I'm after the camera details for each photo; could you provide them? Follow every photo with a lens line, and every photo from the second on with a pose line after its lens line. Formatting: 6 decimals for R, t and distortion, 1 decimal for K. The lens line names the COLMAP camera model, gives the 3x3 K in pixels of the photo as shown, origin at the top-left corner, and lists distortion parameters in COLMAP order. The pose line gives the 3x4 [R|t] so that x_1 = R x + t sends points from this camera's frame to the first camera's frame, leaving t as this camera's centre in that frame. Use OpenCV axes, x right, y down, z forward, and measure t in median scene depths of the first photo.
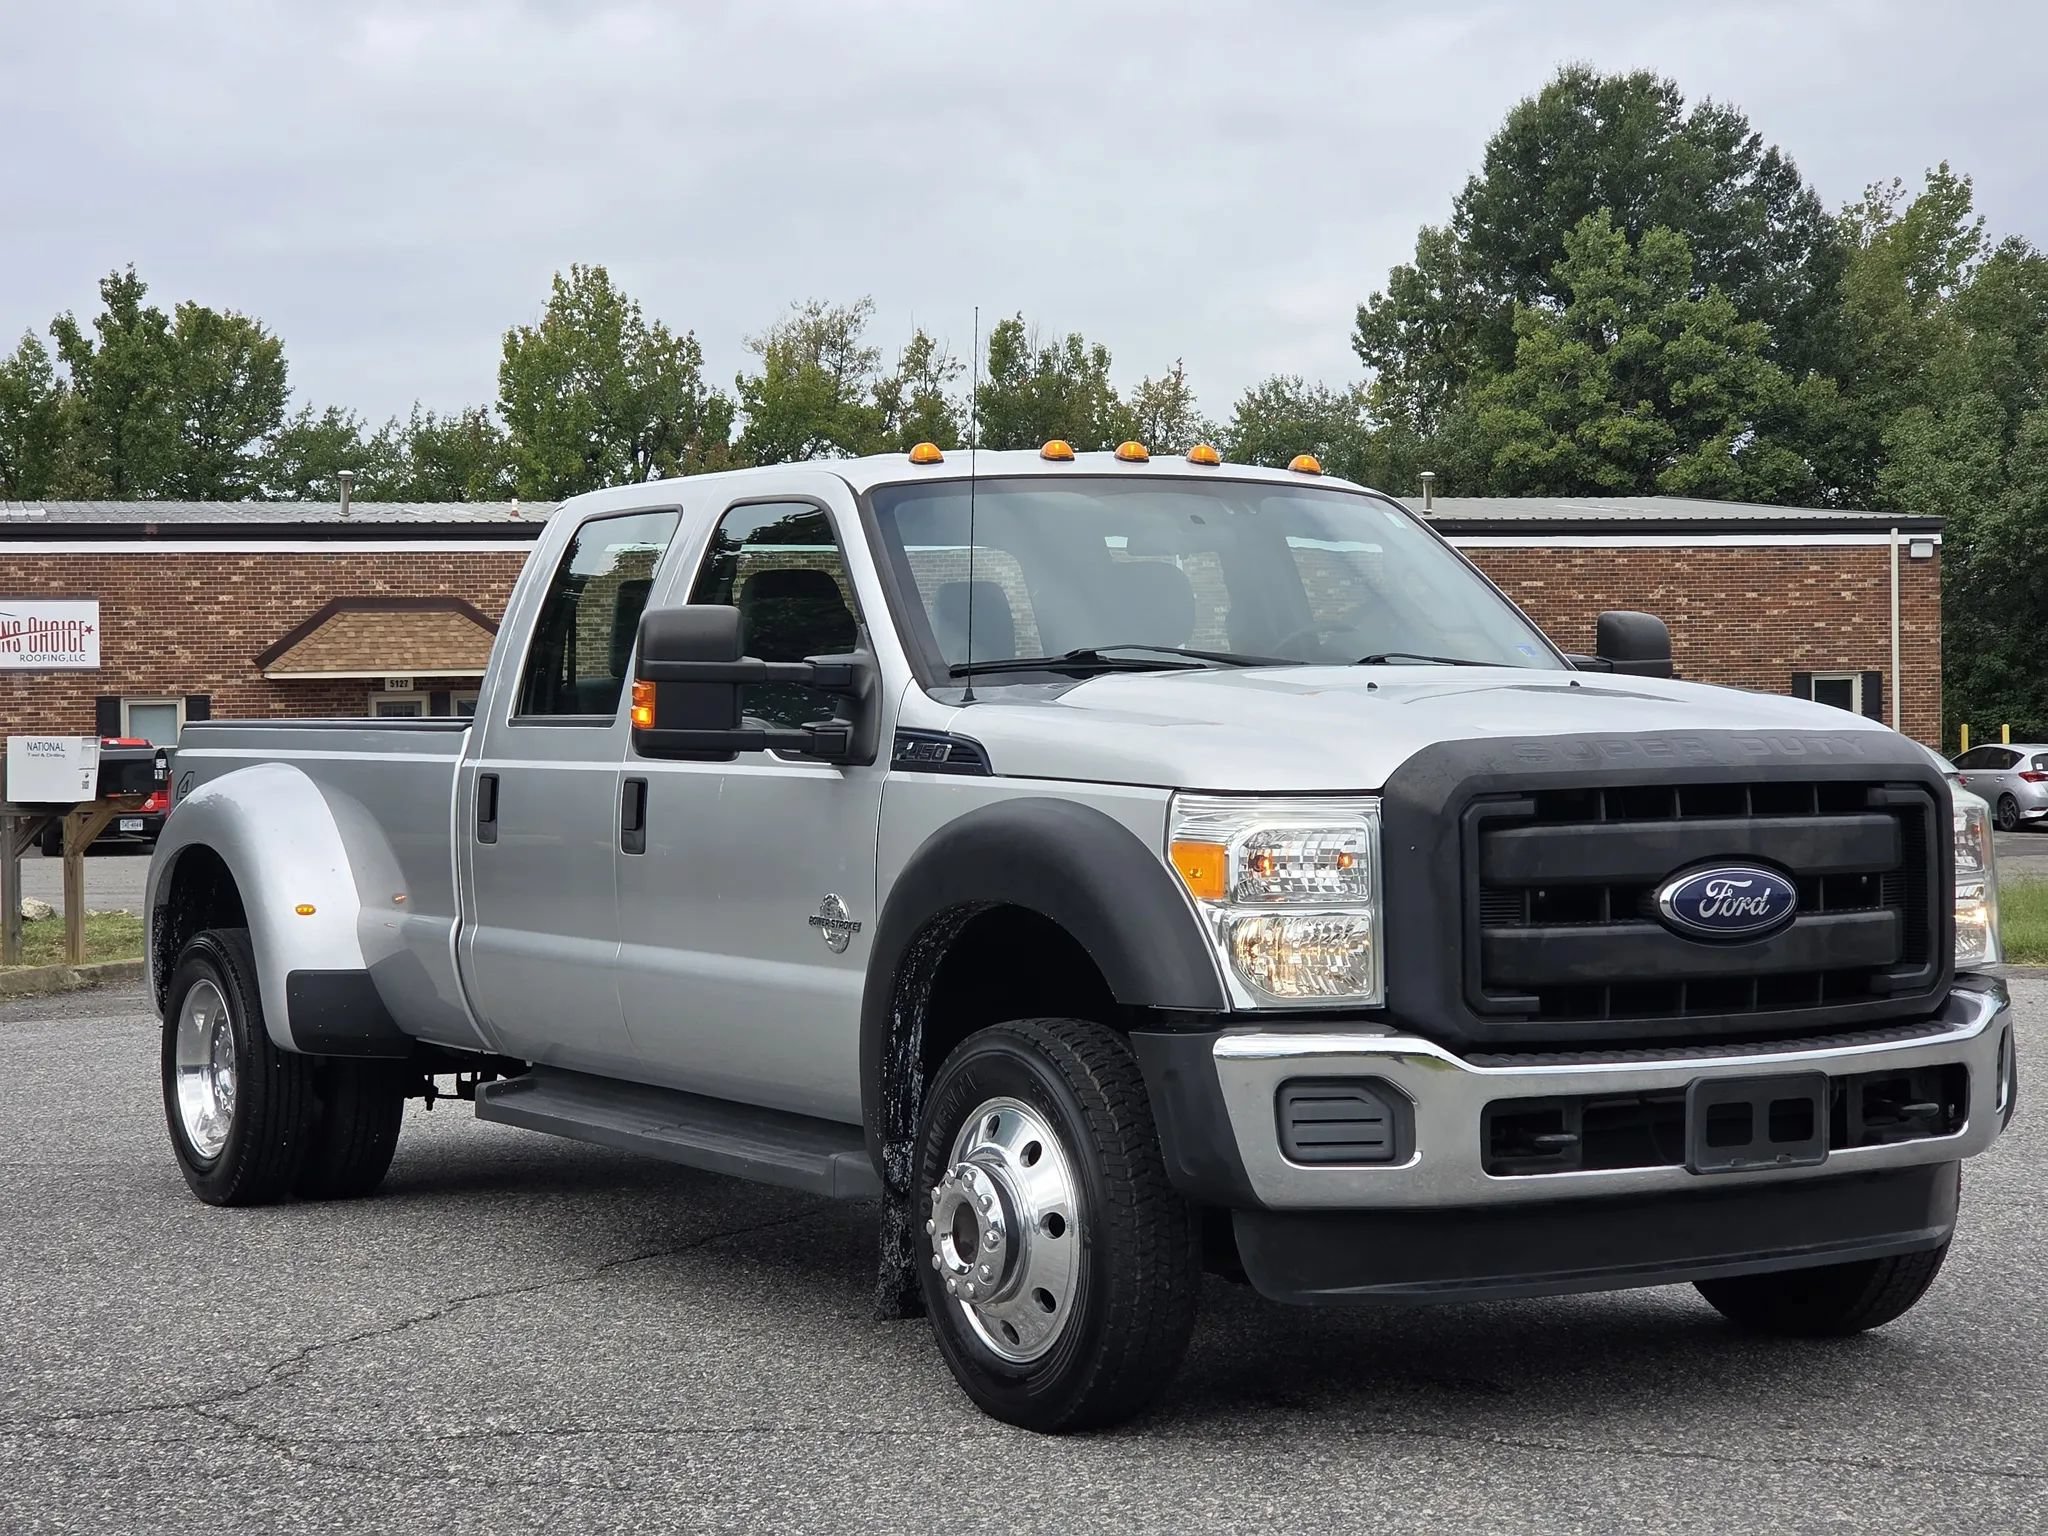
lens RADIAL K [[3868.7, 0, 972.8], [0, 3868.7, 769.5], [0, 0, 1]] dist [0.024737, 0.158049]
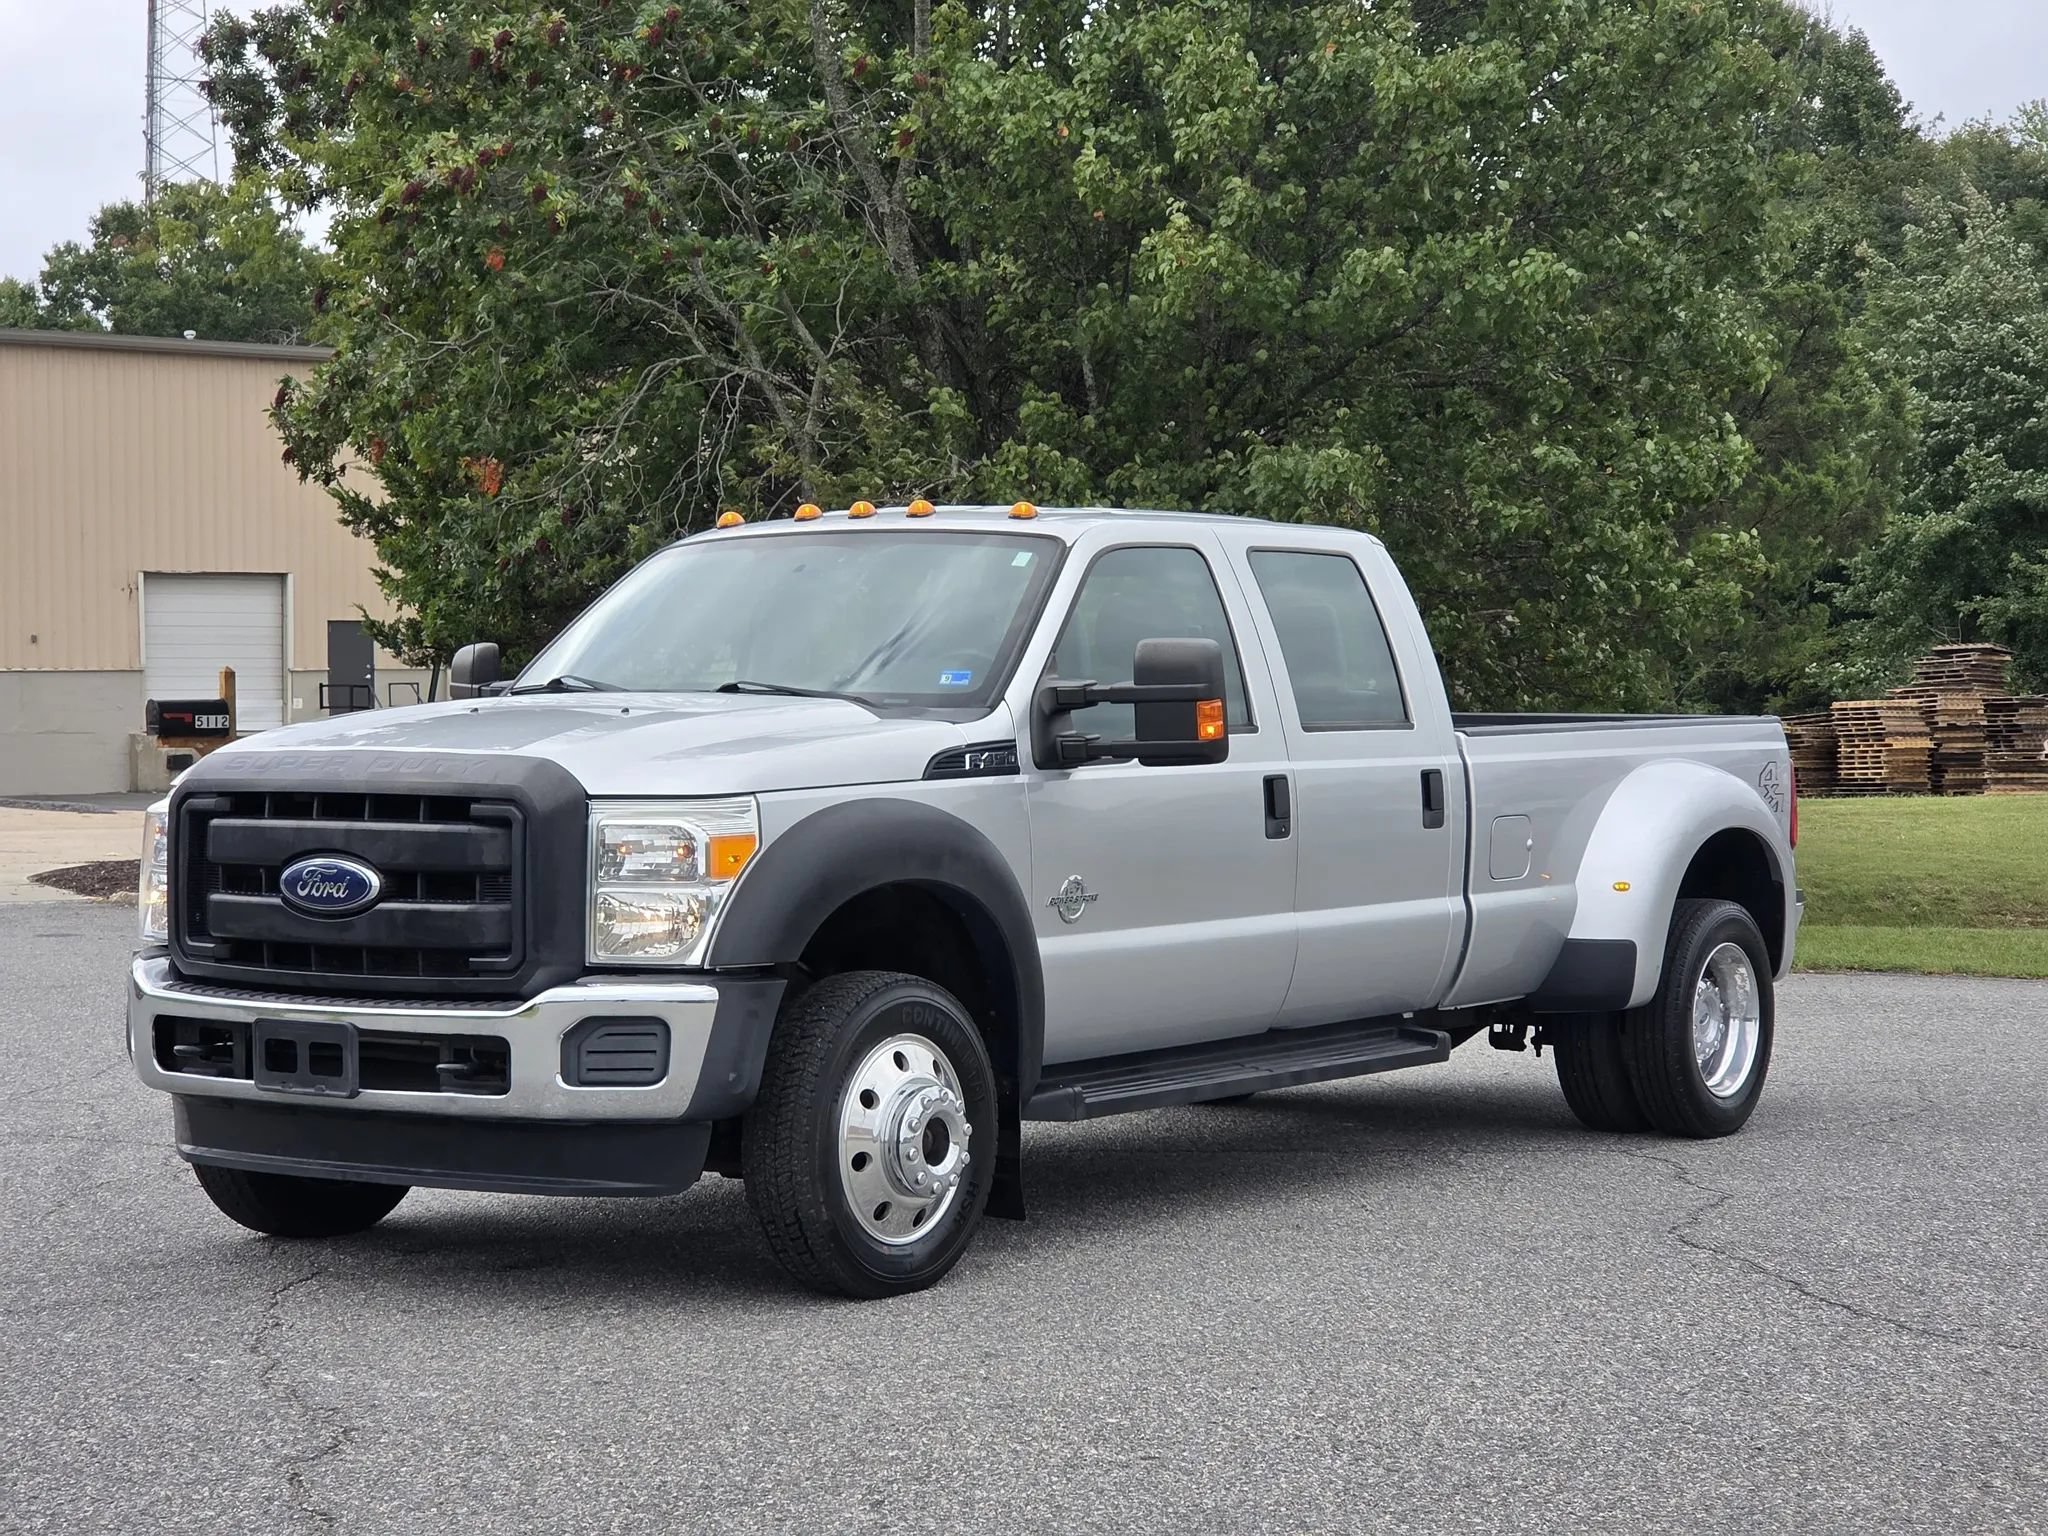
lens RADIAL K [[3868.7, 0, 972.8], [0, 3868.7, 769.5], [0, 0, 1]] dist [0.024737, 0.158049]
pose [[0.432129, 0.031486, -0.901262, 1.291546], [-0.019696, 0.999481, 0.025473, -0.036657], [0.901597, 0.006743, 0.432525, 0.574382]]
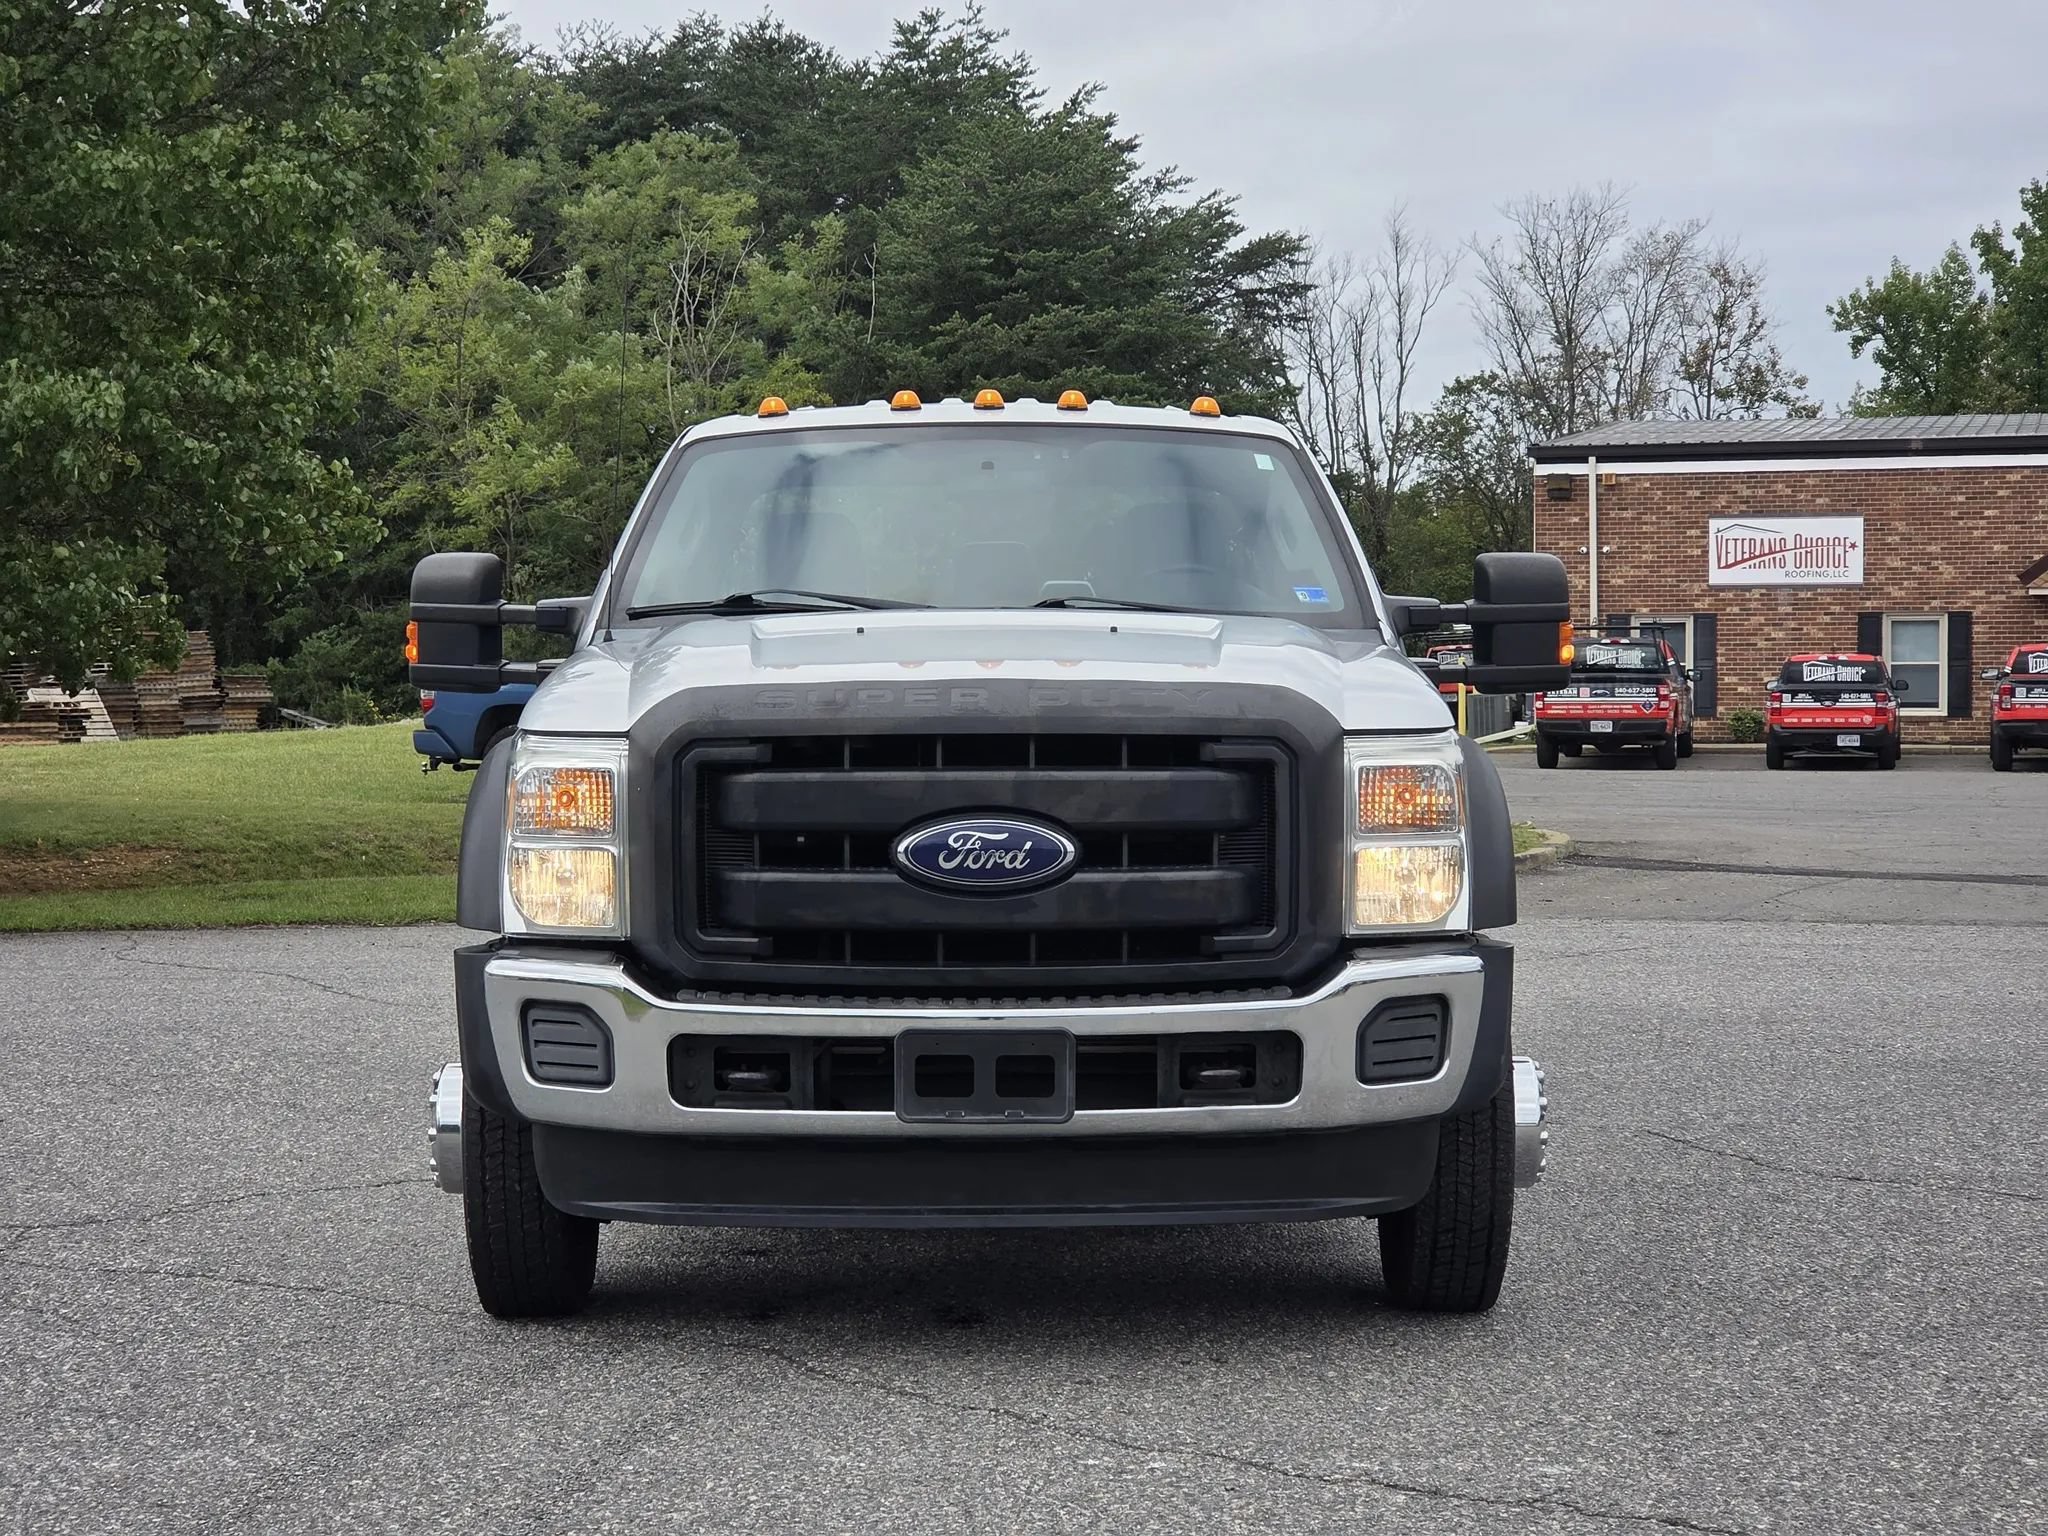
lens RADIAL K [[3868.7, 0, 972.8], [0, 3868.7, 769.5], [0, 0, 1]] dist [0.024737, 0.158049]
pose [[0.839847, 0.027829, -0.542109, 0.656891], [-0.015062, 0.999495, 0.027975, -0.013752], [0.542613, -0.015329, 0.839843, 0.146533]]
